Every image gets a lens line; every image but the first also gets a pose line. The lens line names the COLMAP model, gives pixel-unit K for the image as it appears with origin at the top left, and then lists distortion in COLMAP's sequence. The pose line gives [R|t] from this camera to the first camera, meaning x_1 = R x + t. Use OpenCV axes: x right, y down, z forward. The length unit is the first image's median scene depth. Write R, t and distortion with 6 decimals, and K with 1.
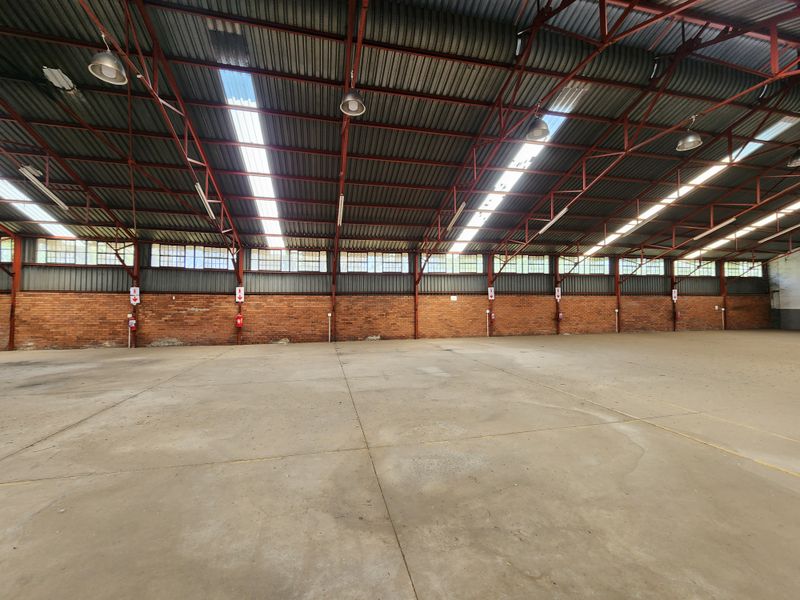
lens RADIAL K [[358.9, 0, 405.1], [0, 358.9, 301.6], [0, 0, 1]] dist [0.081834, 0.000007]
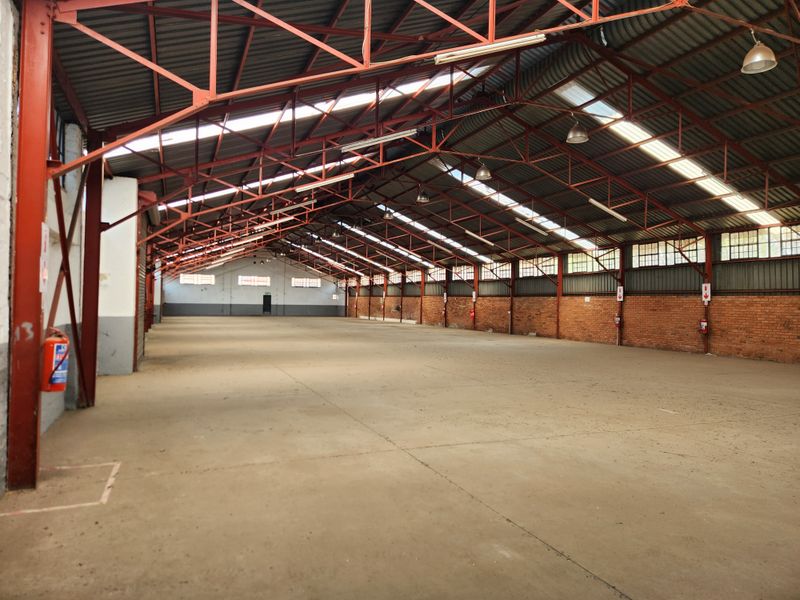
lens RADIAL K [[530.4, 0, 400.9], [0, 530.4, 294.5], [0, 0, 1]] dist [0.070544, -0.058998]
pose [[0.128144, -0.007012, -0.991731, 1.387630], [-0.005944, 0.999952, -0.007838, -0.007719], [0.991738, 0.006899, 0.128096, 0.338554]]
